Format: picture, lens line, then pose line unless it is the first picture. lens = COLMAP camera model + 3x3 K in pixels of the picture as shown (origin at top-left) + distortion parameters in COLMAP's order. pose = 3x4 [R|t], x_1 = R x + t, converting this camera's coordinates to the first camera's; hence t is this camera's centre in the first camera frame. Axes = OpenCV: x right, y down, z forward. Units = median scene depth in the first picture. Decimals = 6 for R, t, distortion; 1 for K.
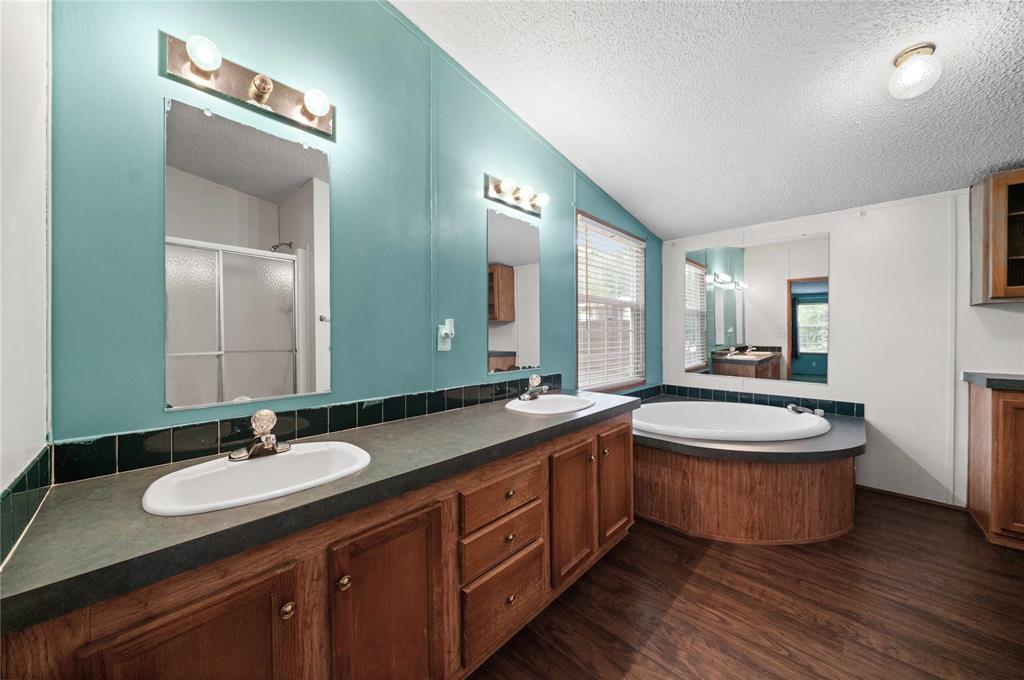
lens RADIAL K [[357.4, 0, 508.8], [0, 357.4, 334.6], [0, 0, 1]] dist [-0.001473, -0.000110]
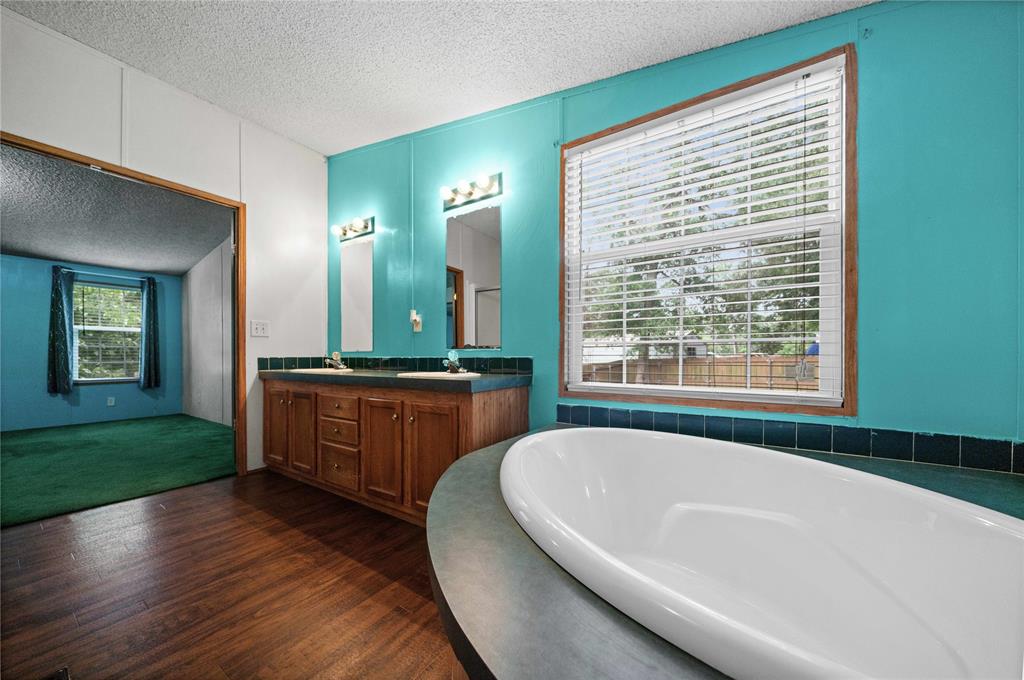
lens RADIAL K [[357.9, 0, 513.7], [0, 357.9, 356.4], [0, 0, 1]] dist [-0.000884, 0.000023]
pose [[0.179877, 0.005446, -0.983674, 1.194070], [0.000976, 0.999983, 0.005715, 0.121676], [0.983689, -0.001988, 0.179868, 0.974550]]
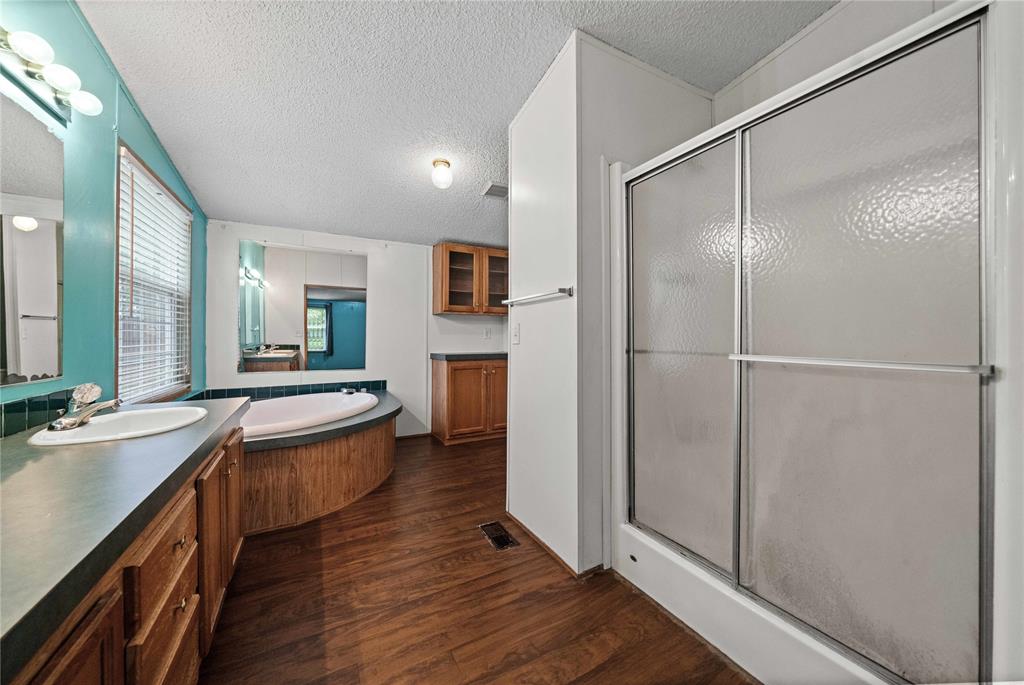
lens RADIAL K [[362.5, 0, 515.3], [0, 362.5, 335.4], [0, 0, 1]] dist [-0.001159, -0.000092]
pose [[0.296340, 0.004270, 0.955073, -0.300407], [0.000530, 0.999989, -0.004636, 0.031448], [-0.955082, 0.001880, 0.296335, 0.111145]]
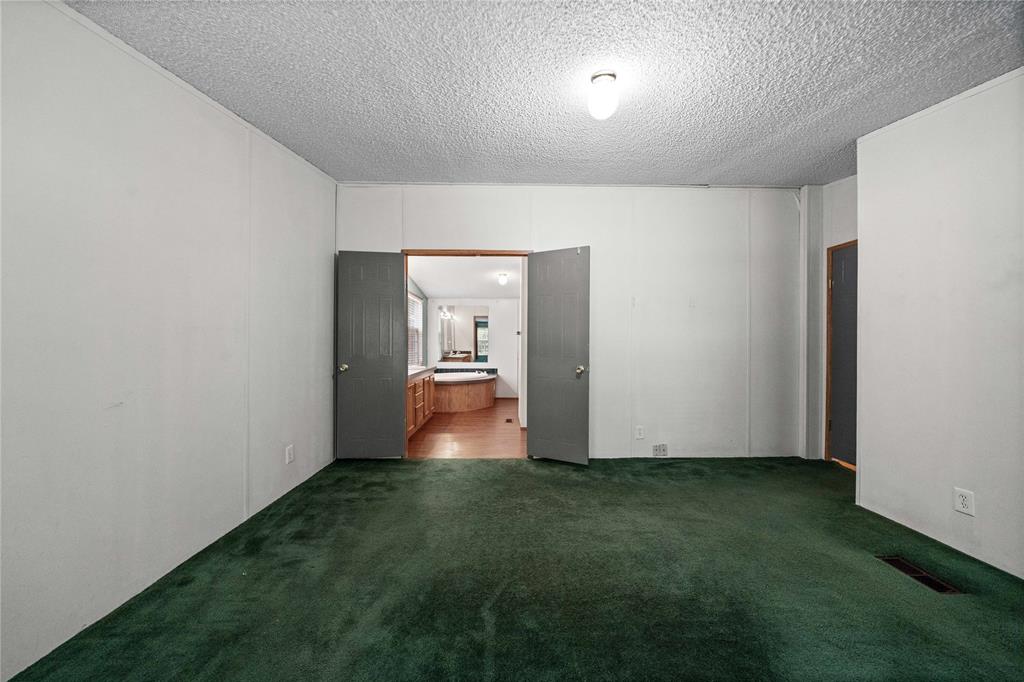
lens RADIAL K [[351.6, 0, 512.6], [0, 351.6, 342.0], [0, 0, 1]] dist [-0.000466, -0.000041]
pose [[0.706702, 0.010469, 0.707434, -1.203771], [-0.003004, 0.999926, -0.011797, 0.020499], [-0.707505, 0.006212, 0.706681, -1.424182]]
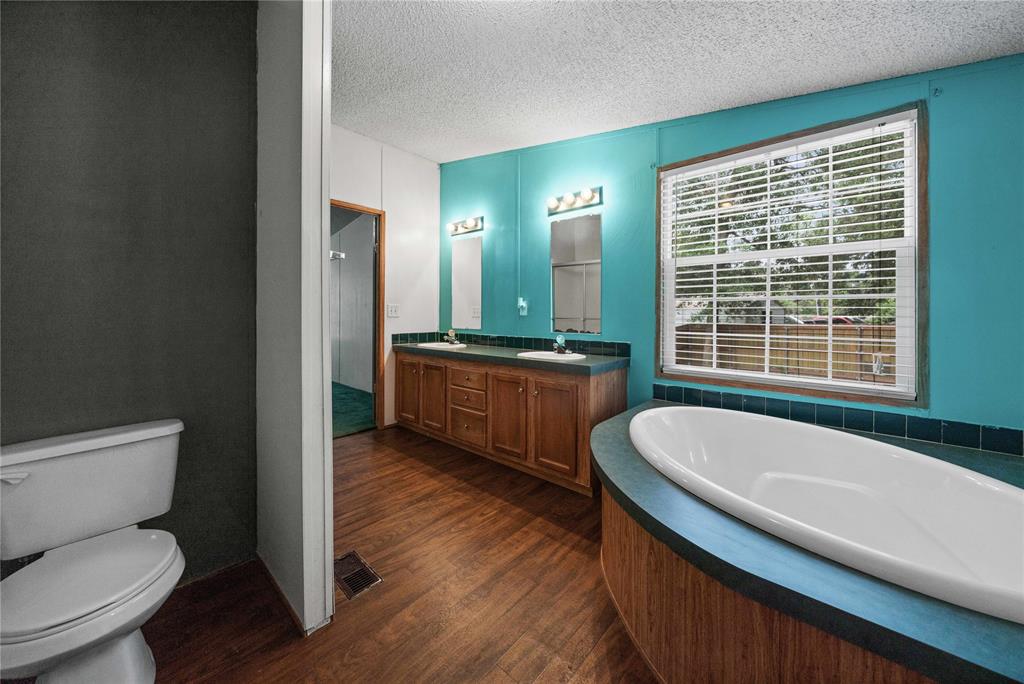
lens RADIAL K [[364.6, 0, 516.2], [0, 364.6, 311.4], [0, 0, 1]] dist [-0.000121, -0.000053]
pose [[0.044172, -0.002931, -0.999020, 1.427771], [-0.003511, 0.999989, -0.003090, 0.026518], [0.999018, 0.003644, 0.044161, 0.763362]]
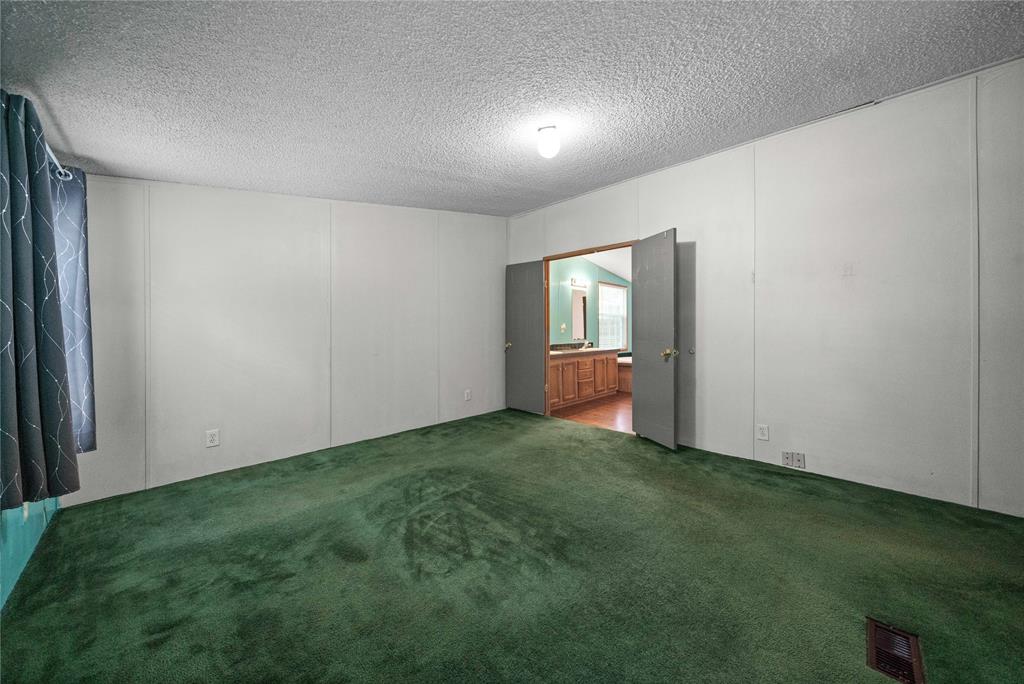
lens RADIAL K [[352.6, 0, 512.3], [0, 352.6, 333.1], [0, 0, 1]] dist [-0.001167, -0.000112]
pose [[0.999986, 0.001427, -0.005075, -0.561594], [-0.001393, 0.999976, 0.006760, 0.024021], [0.005085, -0.006753, 0.999964, -2.107755]]
